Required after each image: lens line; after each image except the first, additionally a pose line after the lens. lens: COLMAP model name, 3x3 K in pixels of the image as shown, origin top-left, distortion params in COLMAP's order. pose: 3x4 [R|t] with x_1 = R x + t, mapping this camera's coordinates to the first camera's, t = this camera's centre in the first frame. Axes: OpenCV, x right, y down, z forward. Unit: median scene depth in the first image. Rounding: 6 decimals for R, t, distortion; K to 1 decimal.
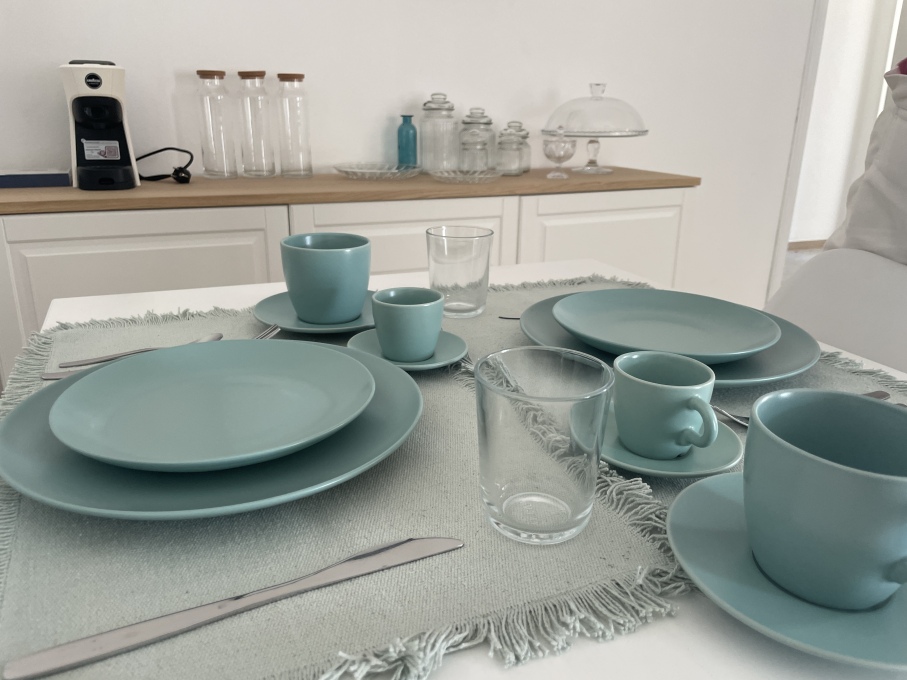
lens RADIAL K [[694.2, 0, 451.5], [0, 694.2, 345.1], [0, 0, 1]] dist [0.037035, -0.048164]
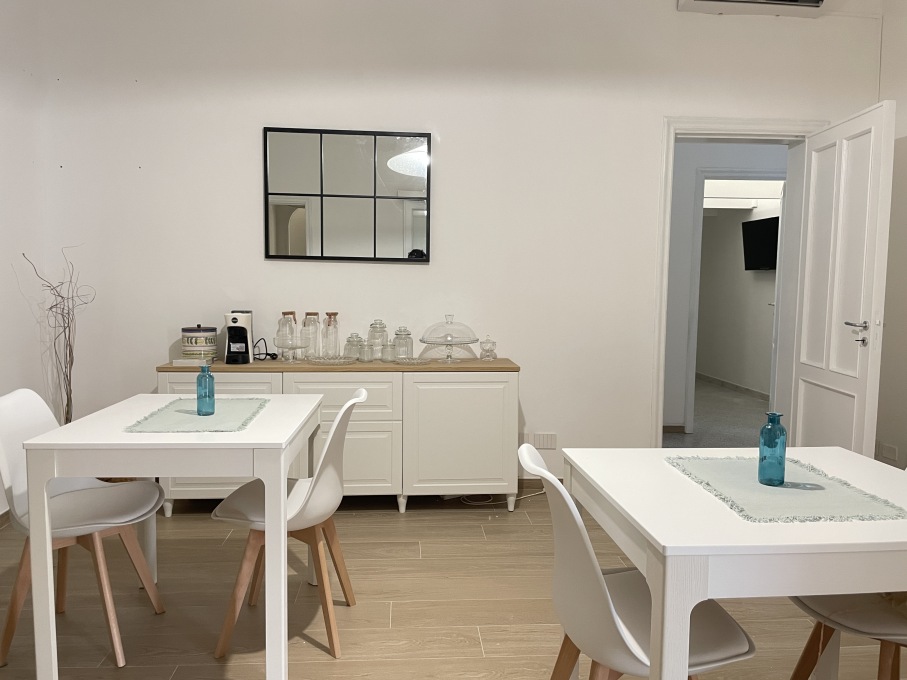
lens RADIAL K [[694.2, 0, 455.9], [0, 694.2, 349.2], [0, 0, 1]] dist [0.037035, -0.048164]
pose [[0.934622, 0.022835, -0.354909, 0.947602], [-0.105893, 0.970542, -0.216415, 0.144860], [0.339512, 0.239849, 0.909508, -0.816052]]
